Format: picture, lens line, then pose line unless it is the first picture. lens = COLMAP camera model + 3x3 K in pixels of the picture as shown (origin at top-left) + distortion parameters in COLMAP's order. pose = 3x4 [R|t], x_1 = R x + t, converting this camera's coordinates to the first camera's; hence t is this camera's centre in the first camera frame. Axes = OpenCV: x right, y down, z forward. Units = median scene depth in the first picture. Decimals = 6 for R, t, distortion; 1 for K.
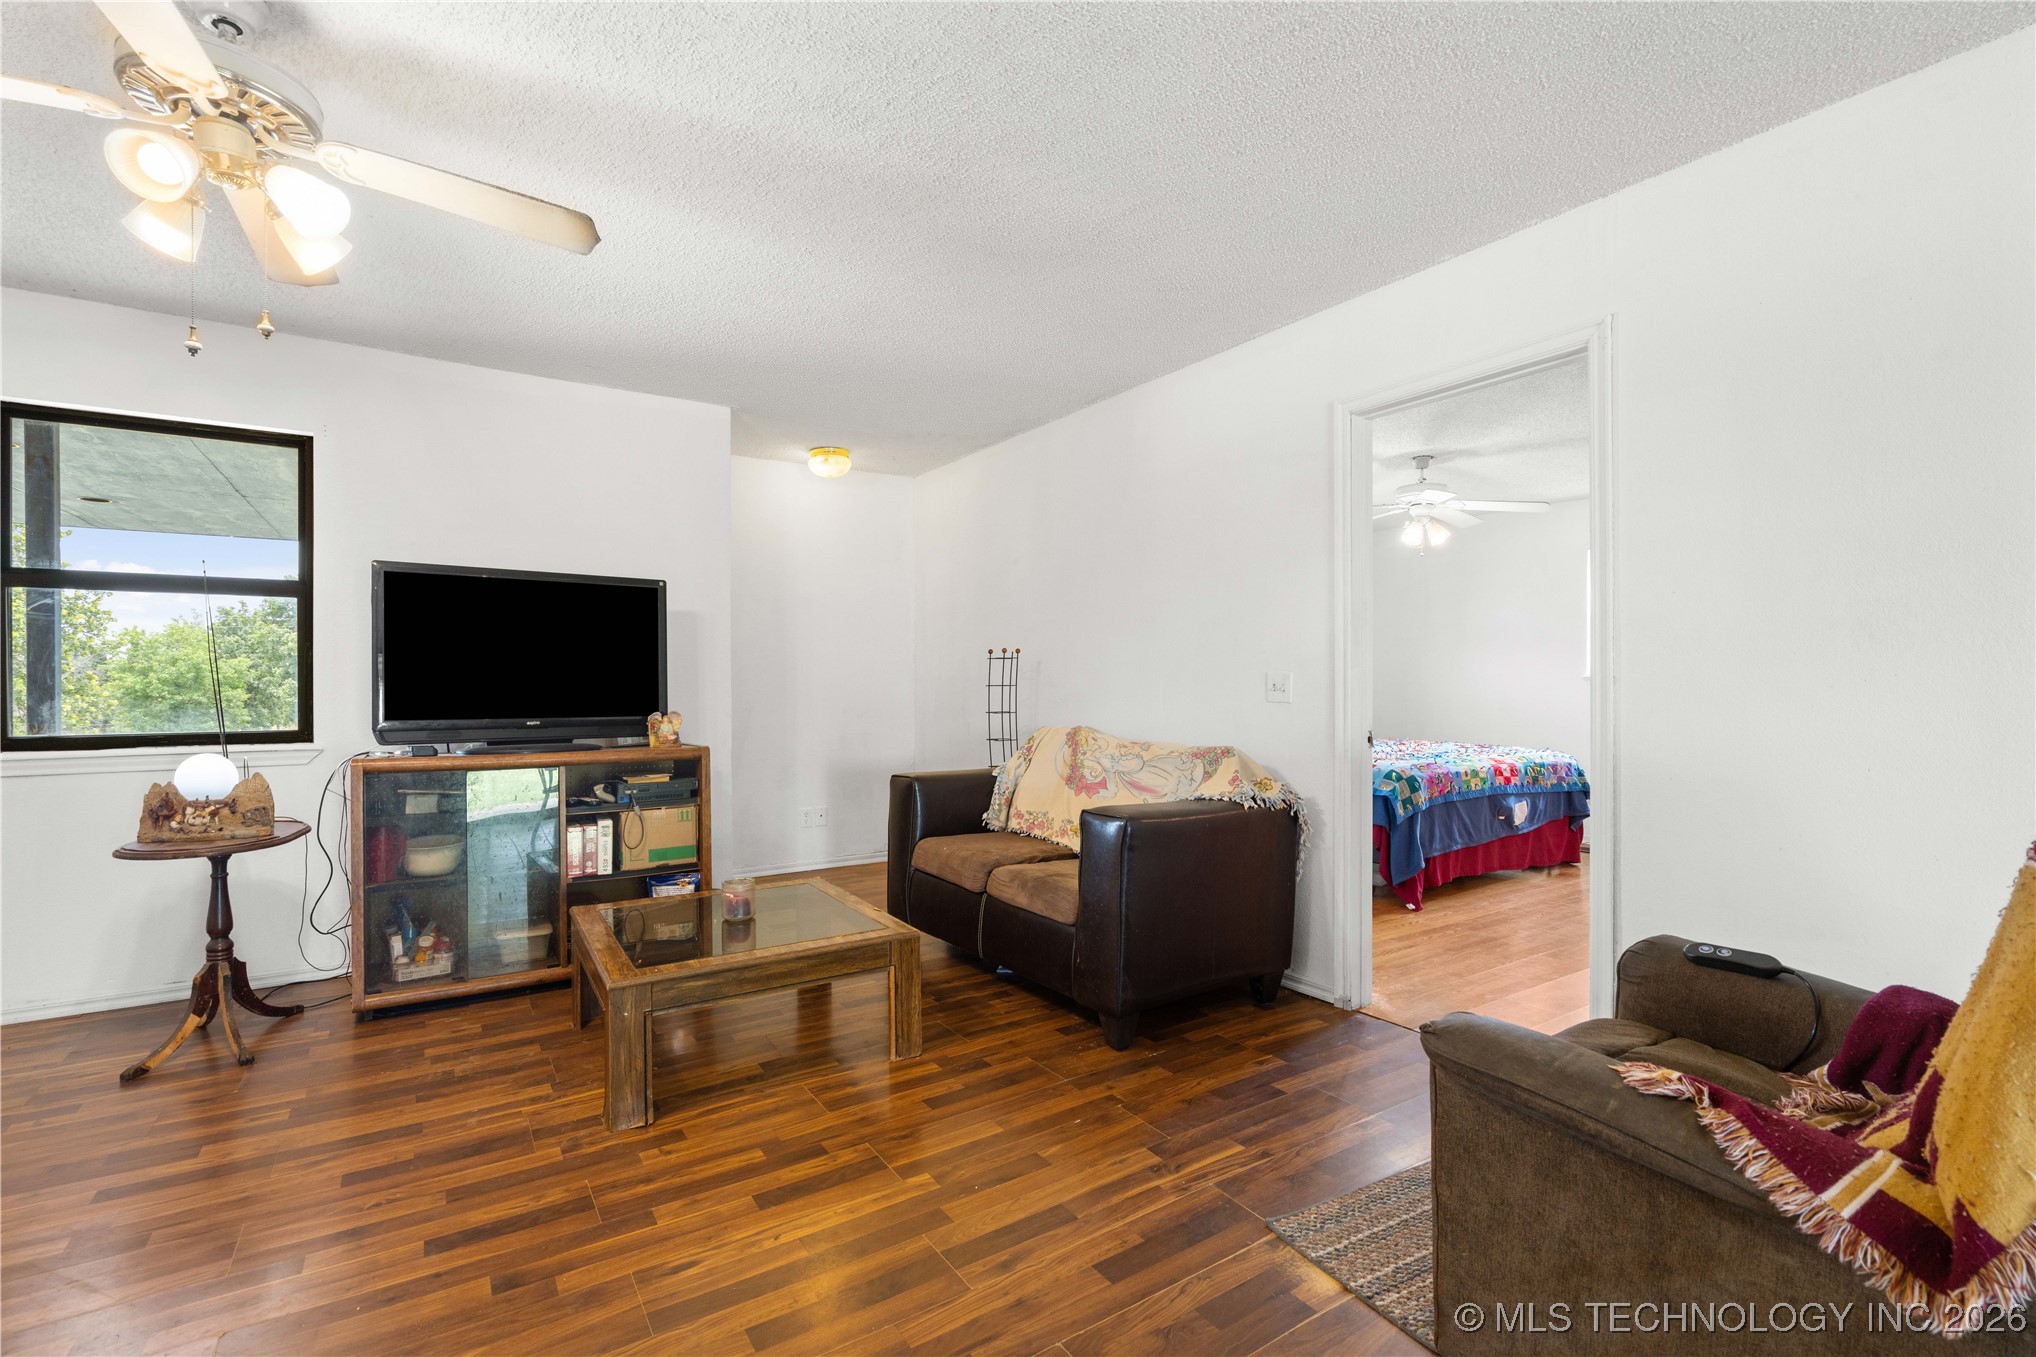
lens RADIAL K [[910.9, 0, 1021.3], [0, 910.9, 686.5], [0, 0, 1]] dist [-0.001313, 0.000072]
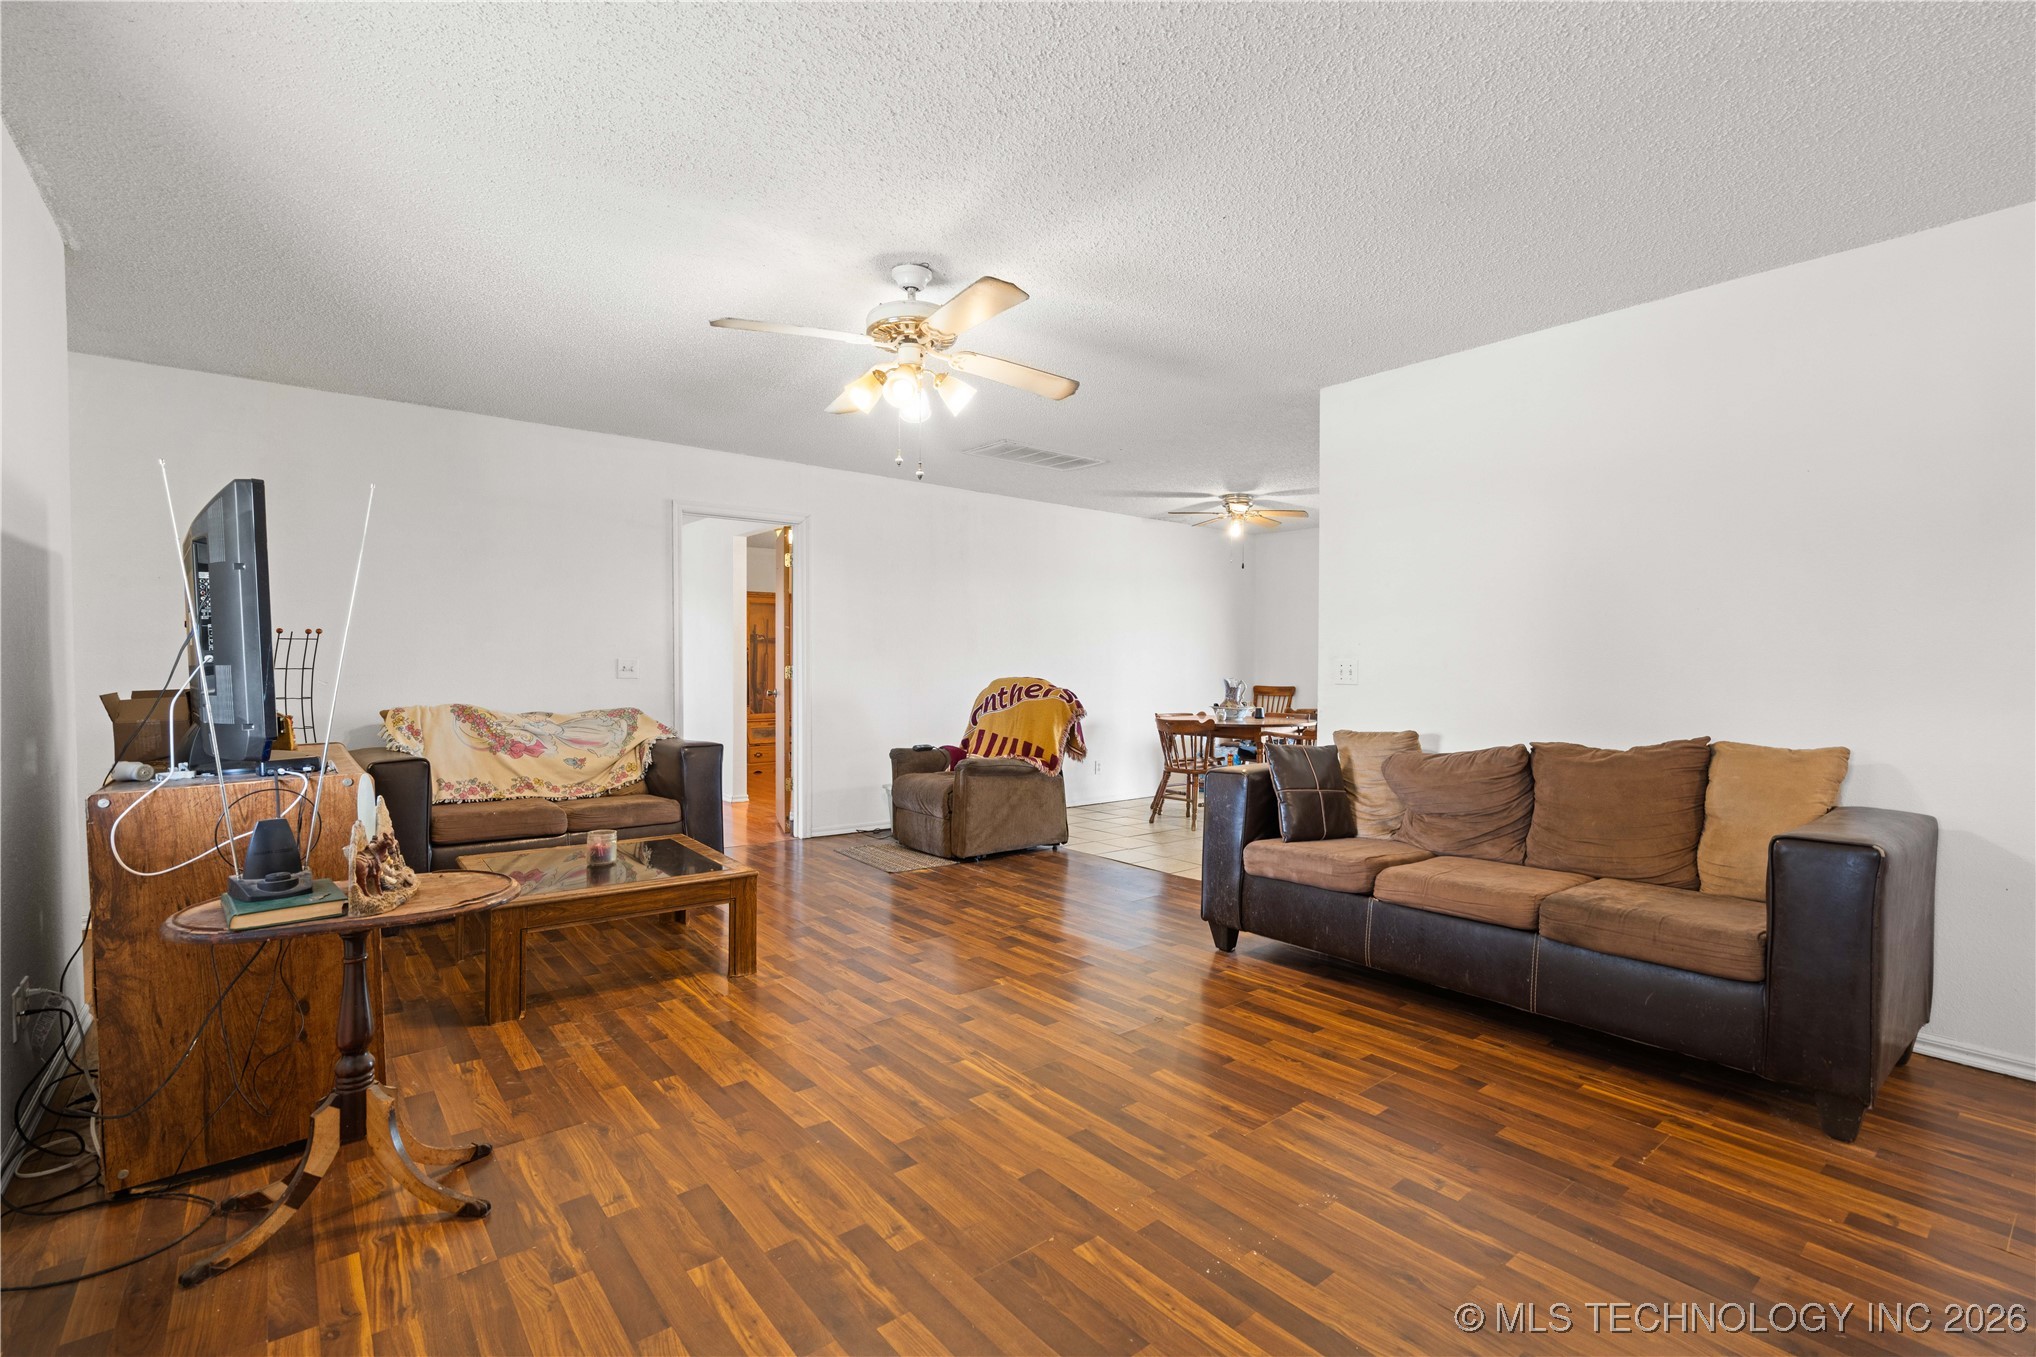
lens RADIAL K [[919.1, 0, 1018.0], [0, 919.1, 678.5], [0, 0, 1]] dist [-0.003182, -0.000107]
pose [[-0.092541, -0.015423, 0.995589, -1.379330], [0.001368, 0.999877, 0.015617, -0.006088], [-0.995708, 0.002807, -0.092509, 0.502574]]
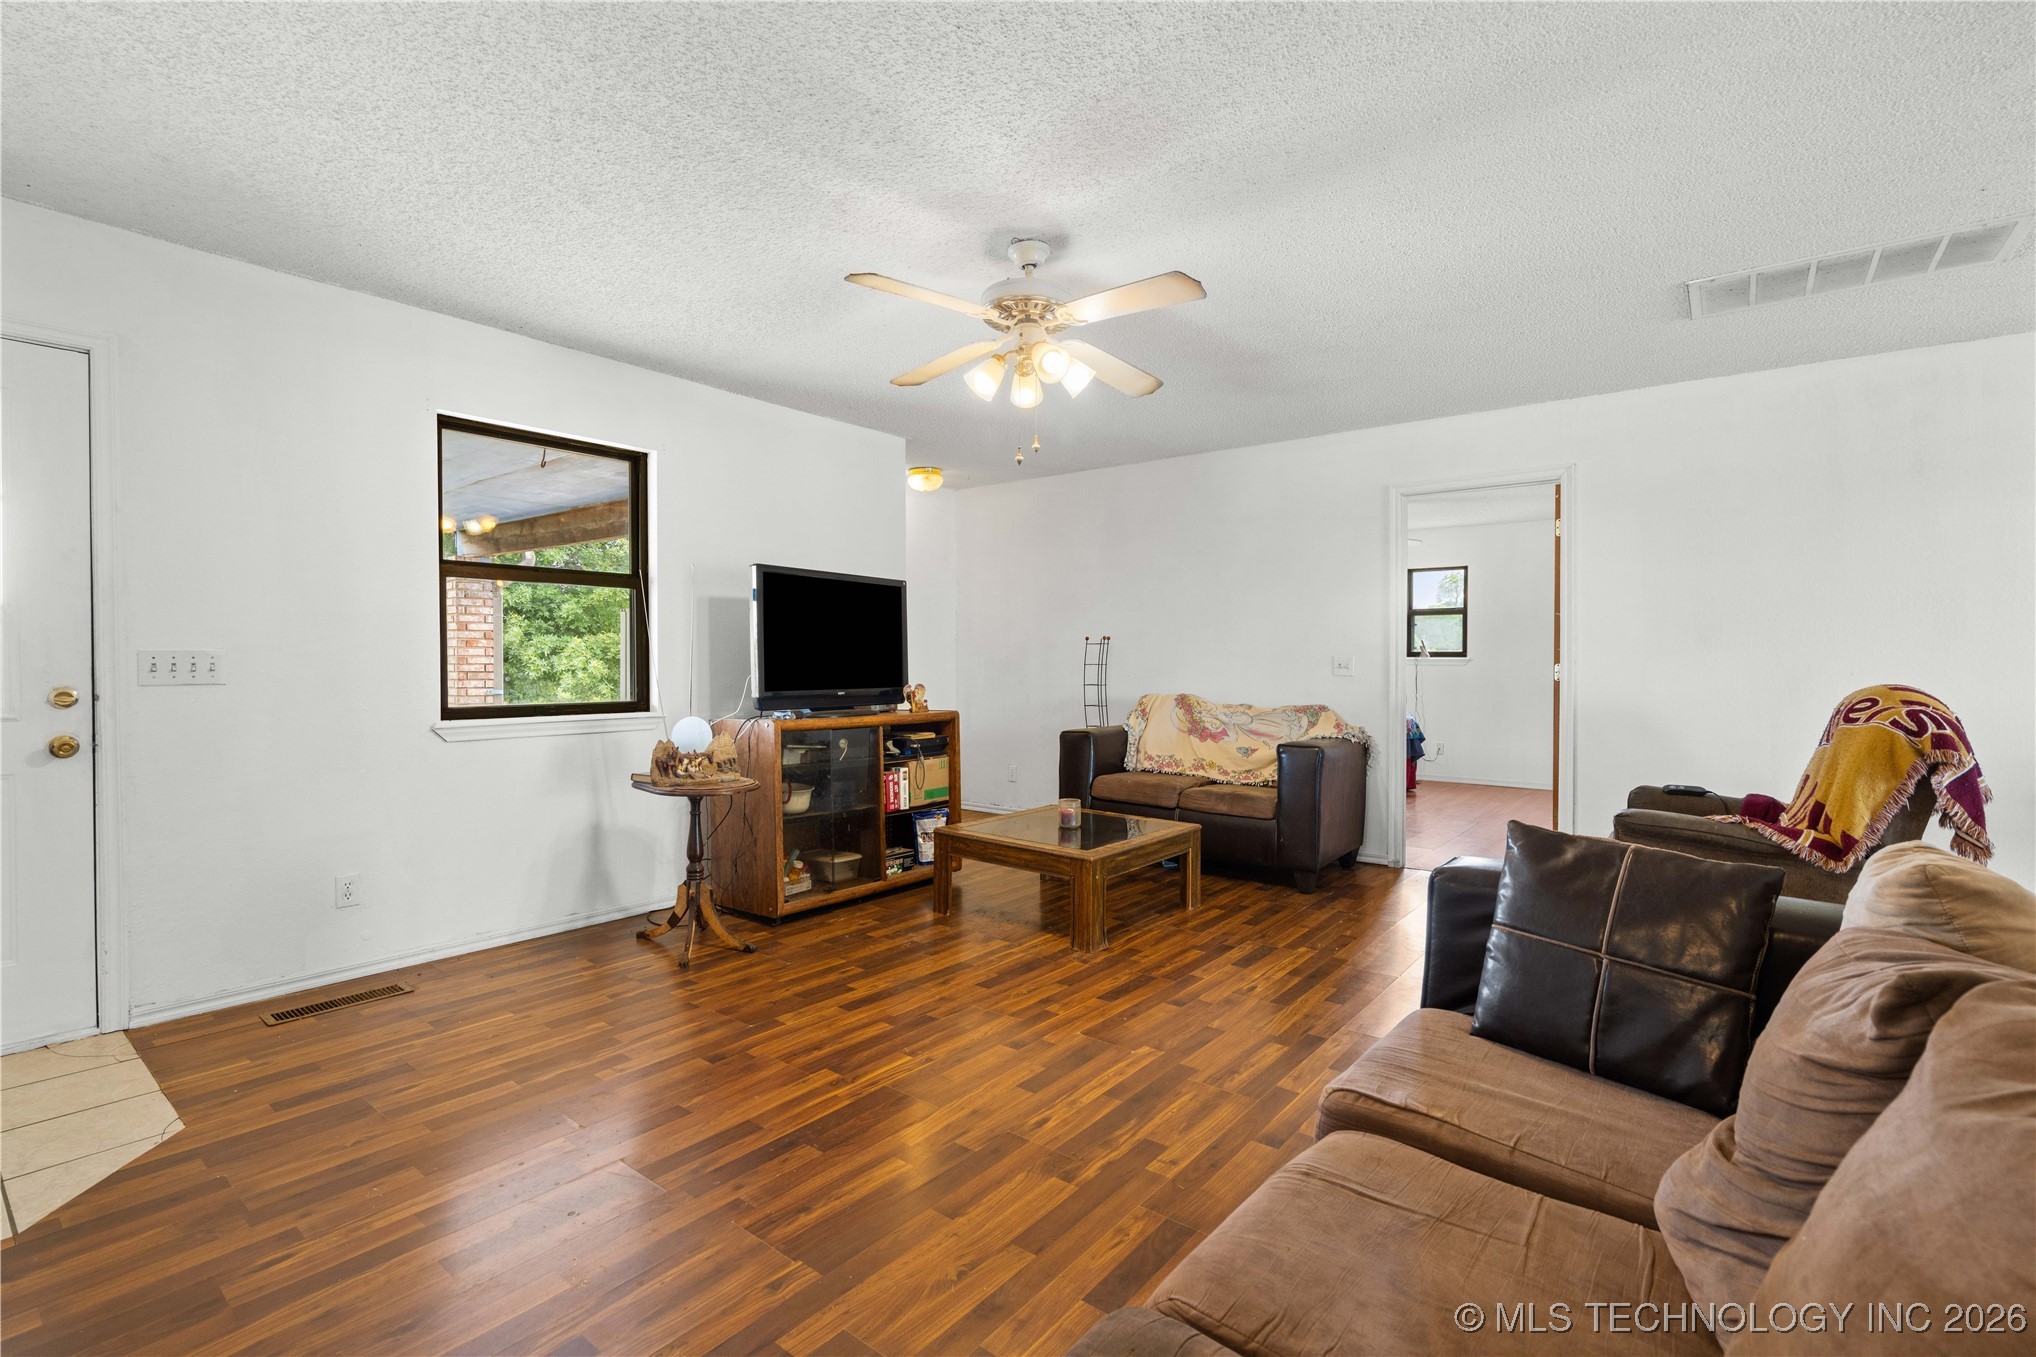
lens RADIAL K [[918.3, 0, 1025.1], [0, 918.3, 669.4], [0, 0, 1]] dist [-0.002559, 0.000120]
pose [[0.950014, 0.000643, 0.312207, -0.732968], [-0.001837, 0.999992, 0.003530, 0.002106], [-0.312203, -0.003927, 0.950007, -0.309886]]
